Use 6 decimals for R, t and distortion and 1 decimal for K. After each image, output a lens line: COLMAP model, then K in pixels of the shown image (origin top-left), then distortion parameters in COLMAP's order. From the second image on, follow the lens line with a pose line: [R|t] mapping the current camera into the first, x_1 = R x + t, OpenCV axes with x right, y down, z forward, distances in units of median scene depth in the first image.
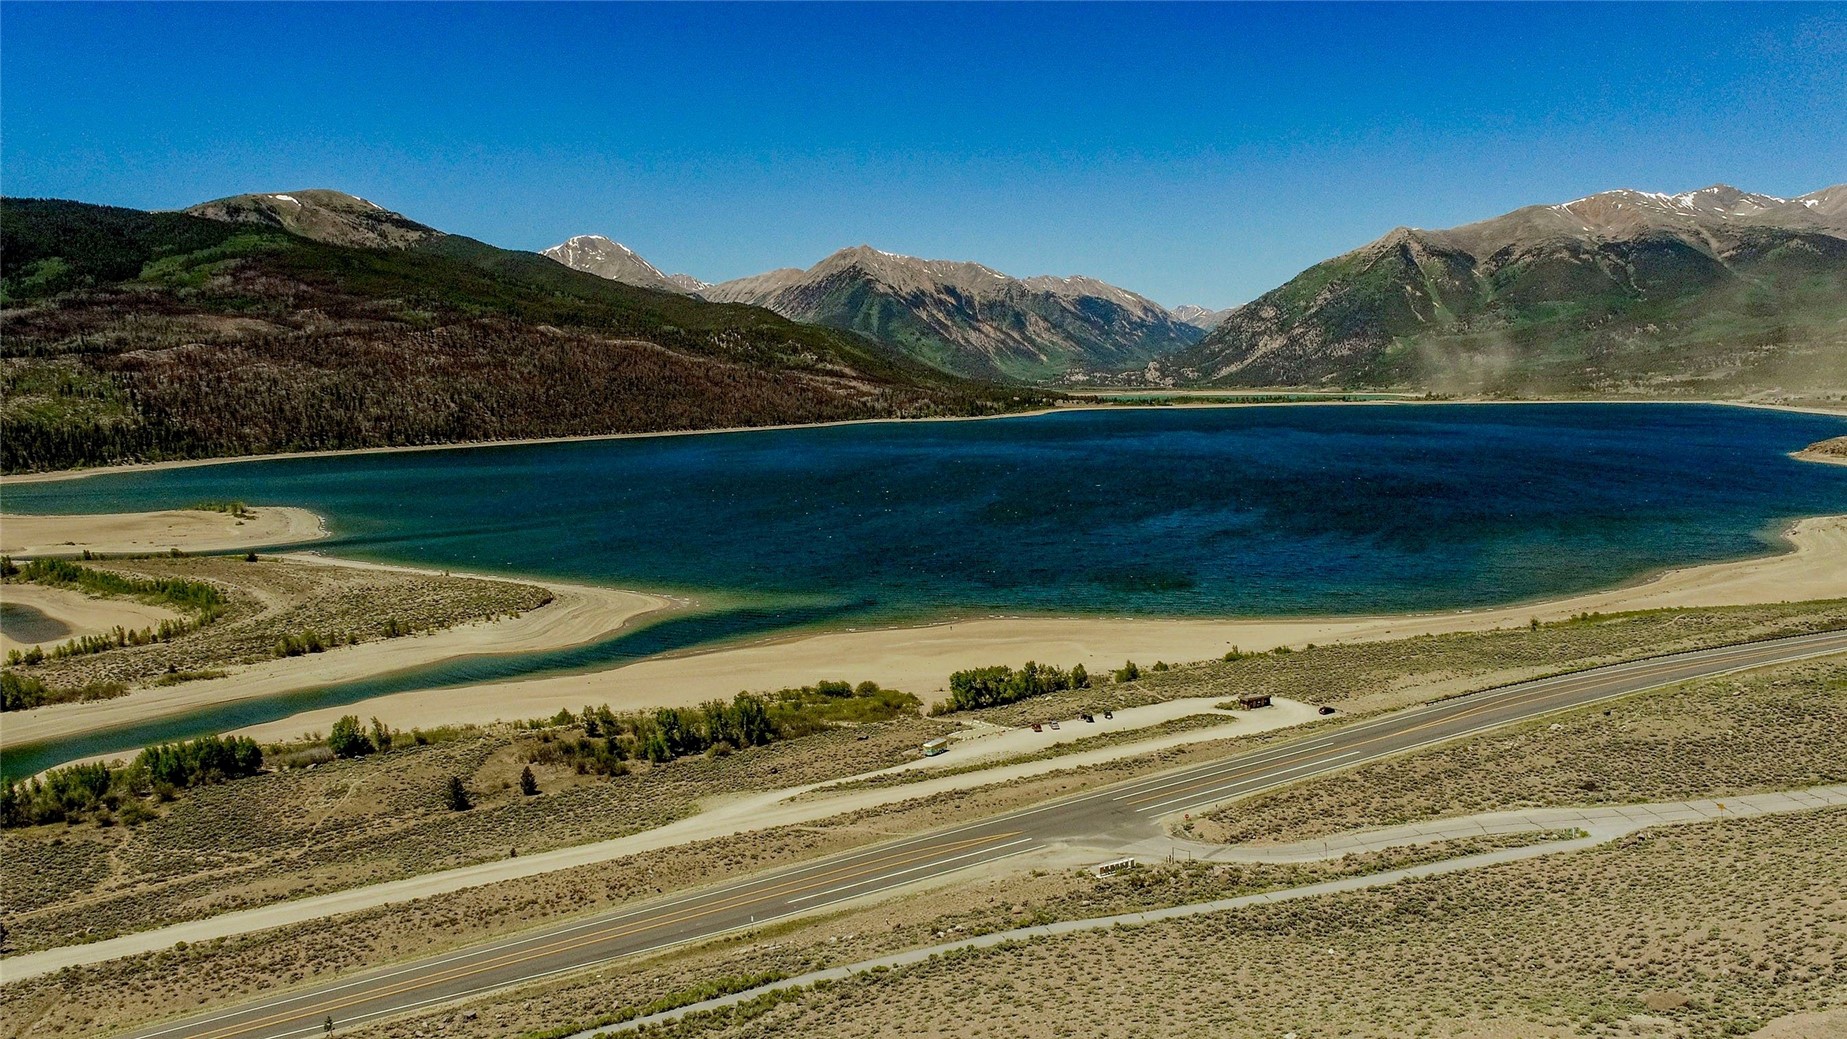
lens RADIAL K [[1252.5, 0, 920.2], [0, 1252.5, 523.8], [0, 0, 1]] dist [-0.013499, 0.007832]
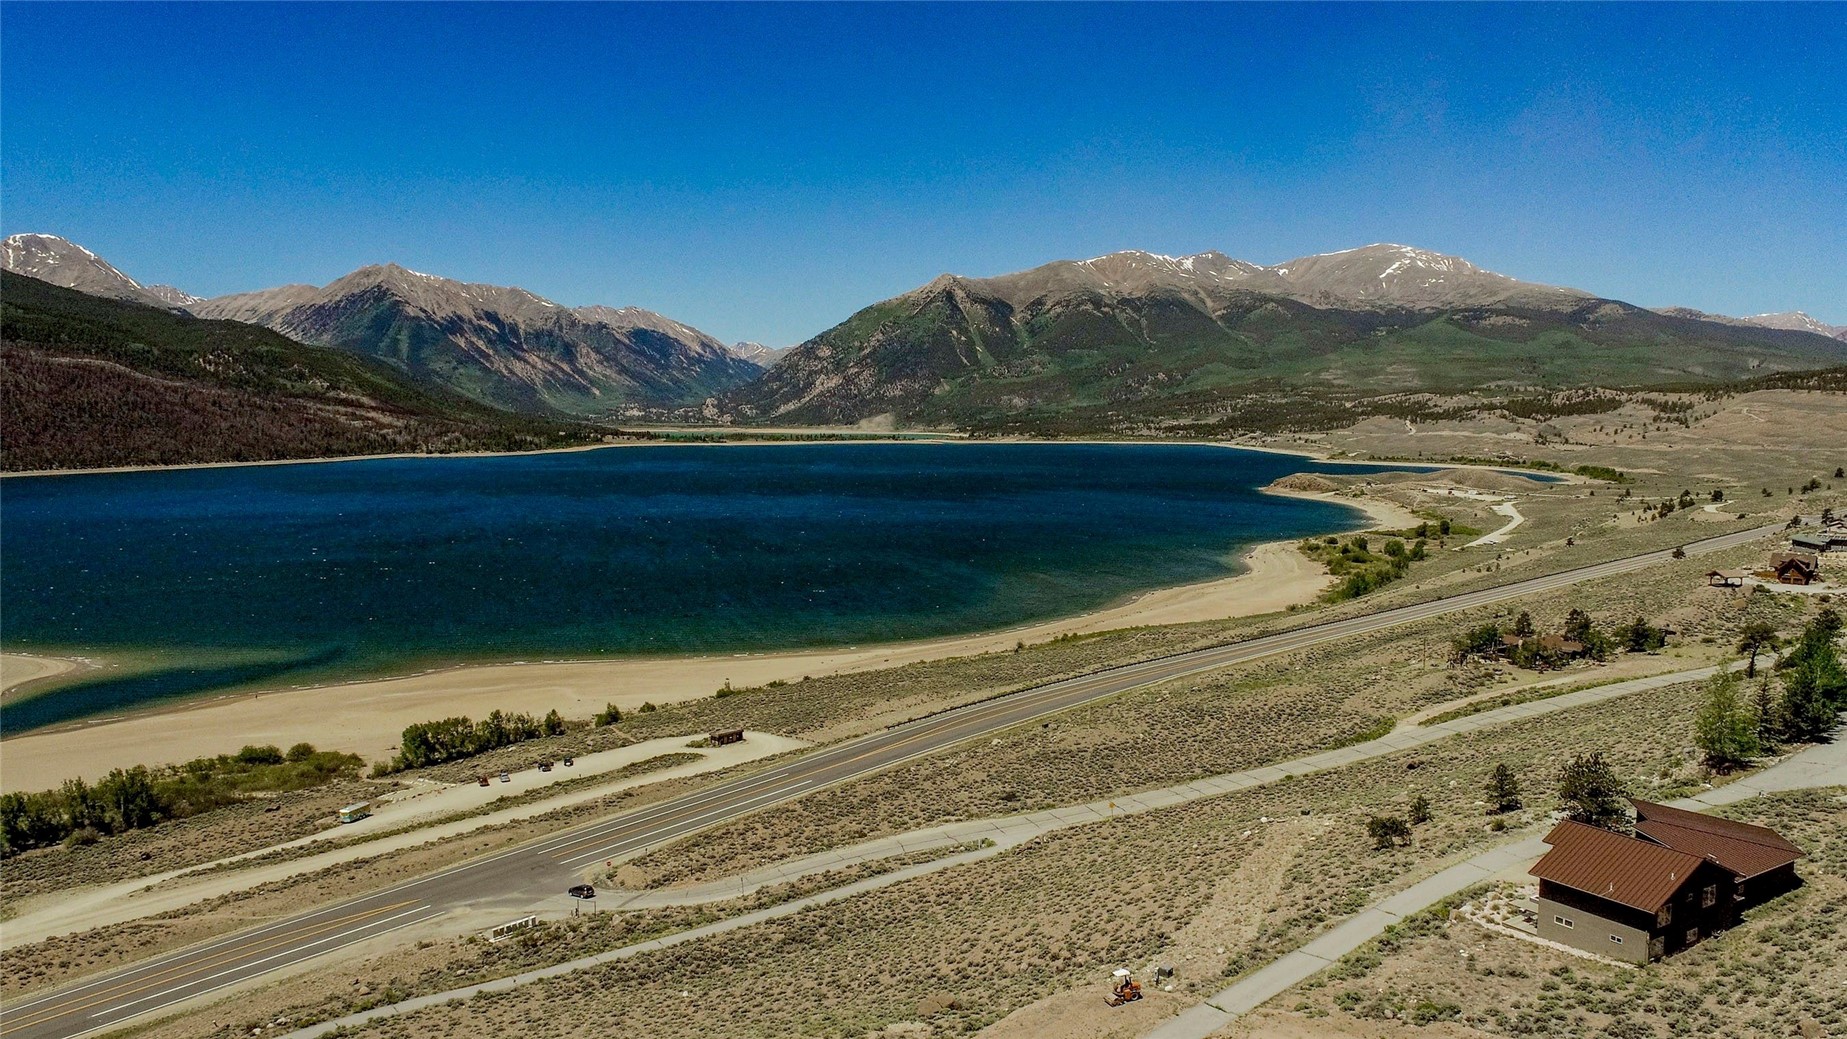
lens RADIAL K [[1293.3, 0, 921.5], [0, 1293.3, 525.5], [0, 0, 1]] dist [-0.010998, 0.001774]
pose [[0.942477, -0.011541, 0.334072, 0.037941], [0.021829, 0.999395, -0.027058, 0.004519], [-0.333557, 0.032794, 0.942159, 0.003584]]
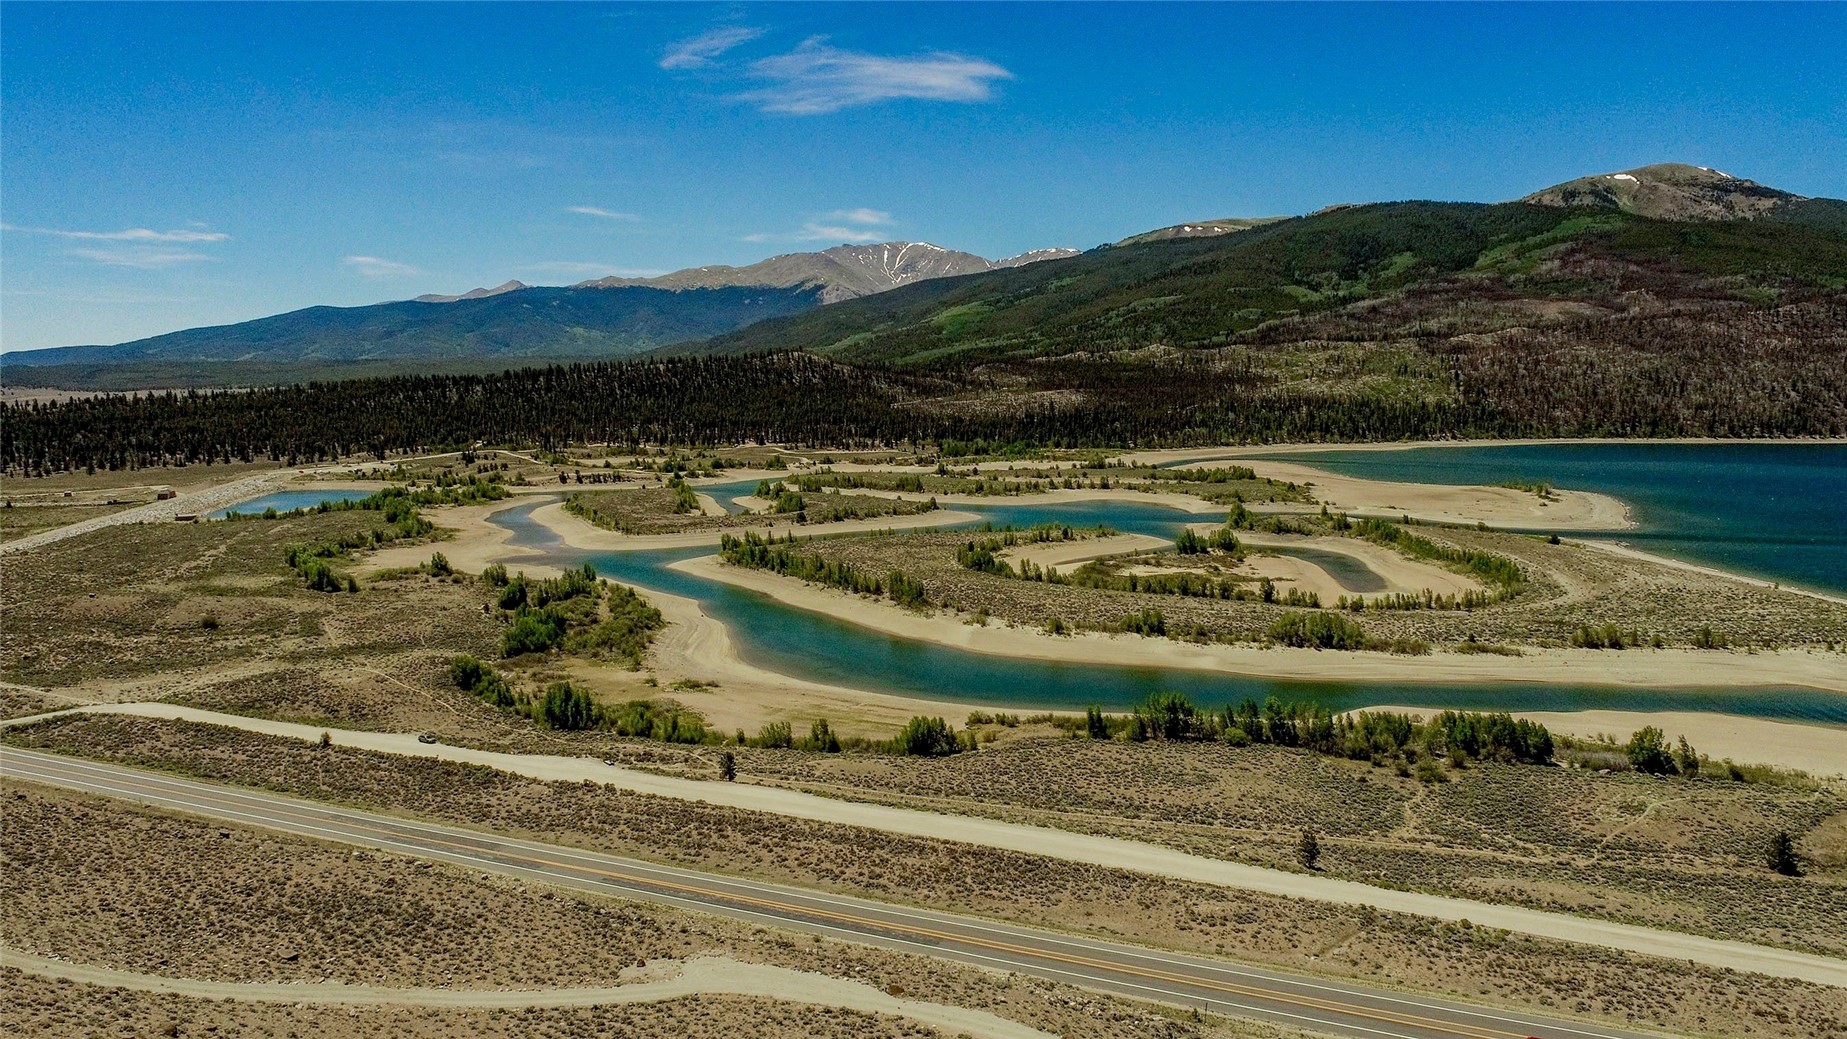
lens RADIAL K [[1252.5, 0, 920.2], [0, 1252.5, 523.8], [0, 0, 1]] dist [-0.013499, 0.007832]
pose [[0.572318, 0.111293, -0.812444, -0.020755], [-0.101424, 0.992747, 0.064545, 0.001421], [0.813735, 0.045461, 0.579455, 0.017841]]
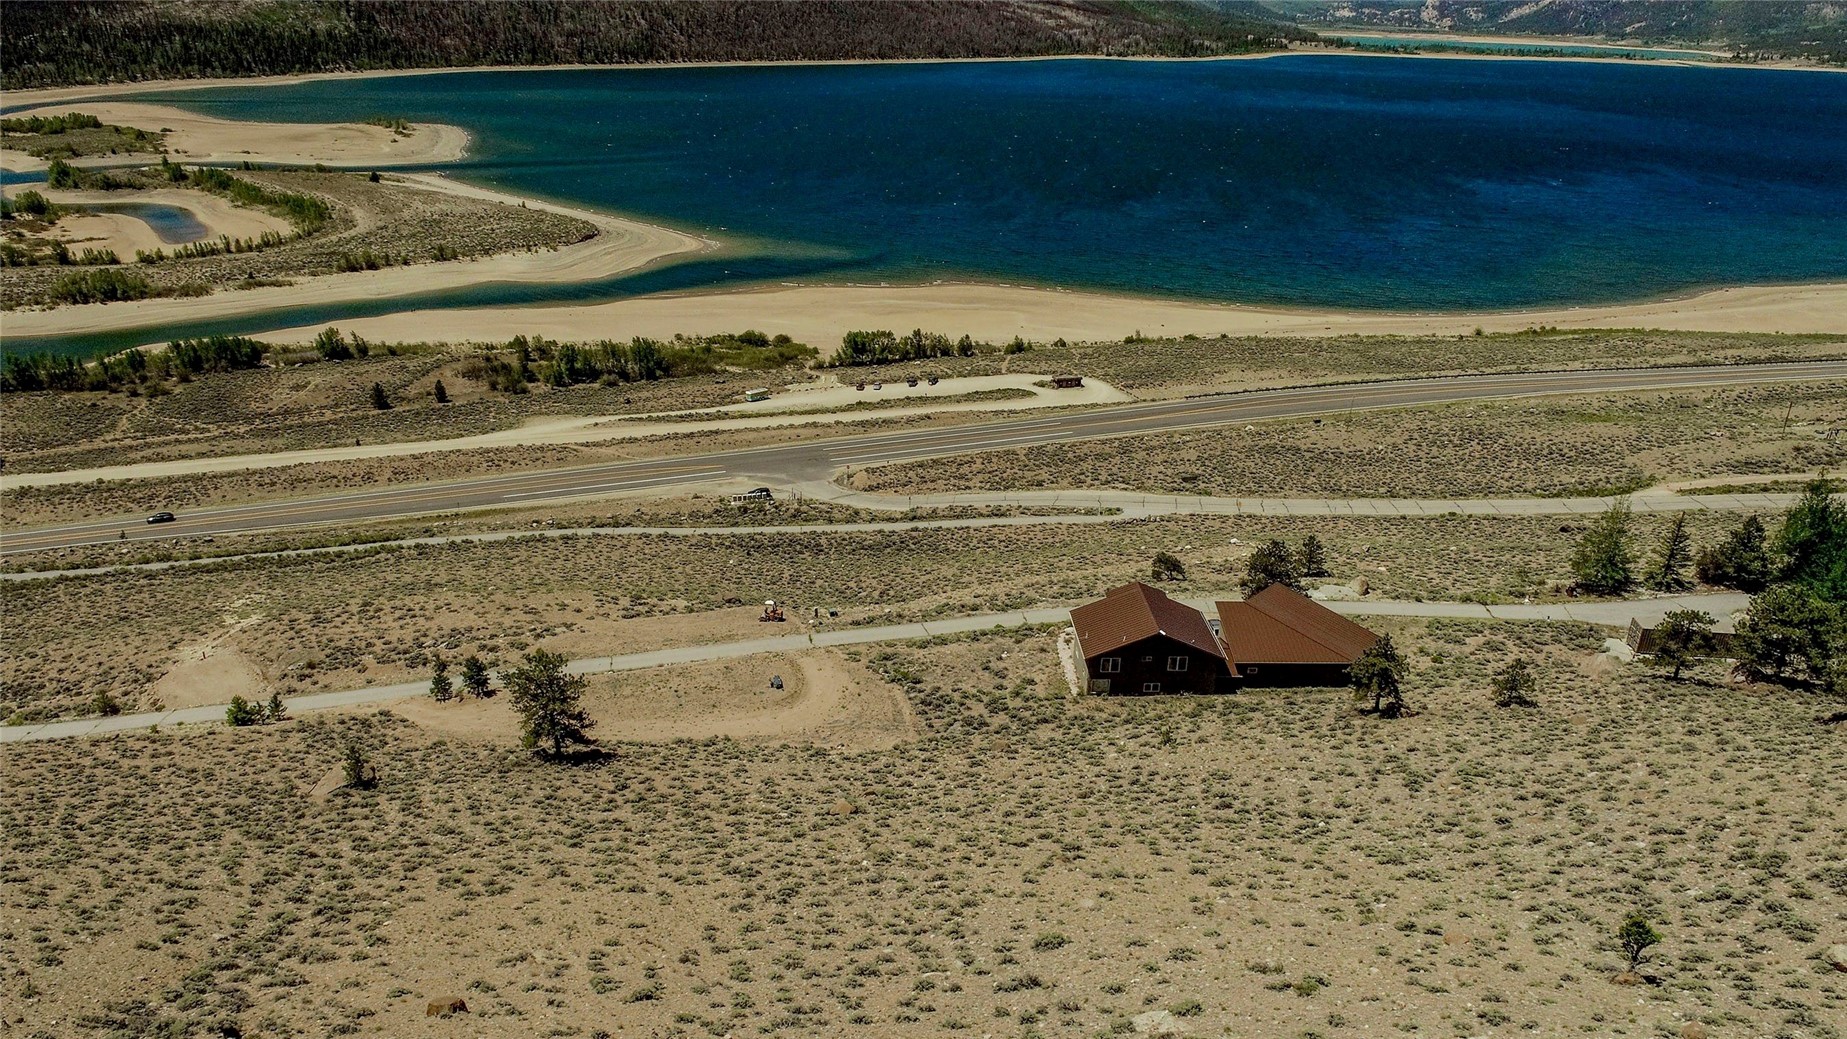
lens RADIAL K [[1252.5, 0, 920.2], [0, 1252.5, 523.8], [0, 0, 1]] dist [-0.013499, 0.007832]
pose [[0.980626, 0.109465, -0.162448, 0.162017], [-0.059828, 0.957034, 0.283738, -0.022175], [0.186528, -0.268522, 0.945041, -0.055308]]
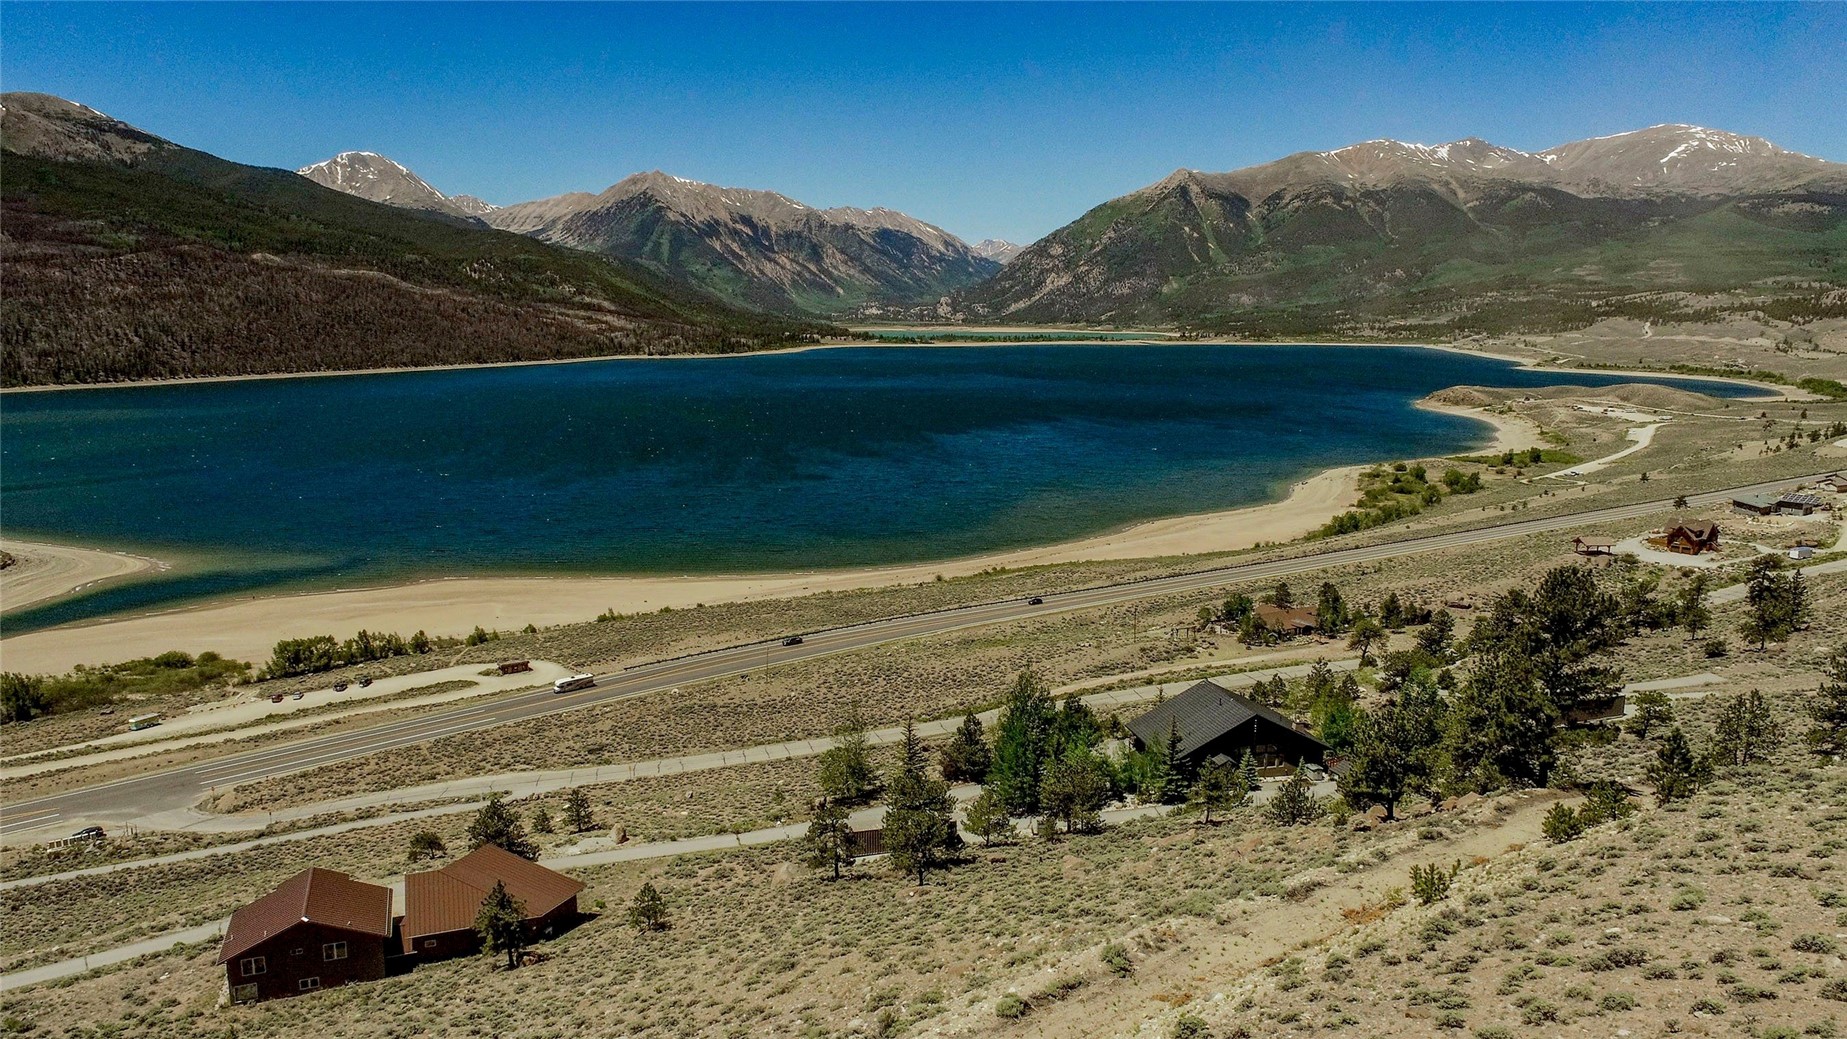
lens RADIAL K [[1252.5, 0, 920.2], [0, 1252.5, 523.8], [0, 0, 1]] dist [-0.013499, 0.007832]
pose [[0.989571, -0.010021, 0.143699, 0.223728], [0.002199, 0.998512, 0.054490, -0.019465], [-0.144032, -0.053605, 0.988120, -0.055192]]
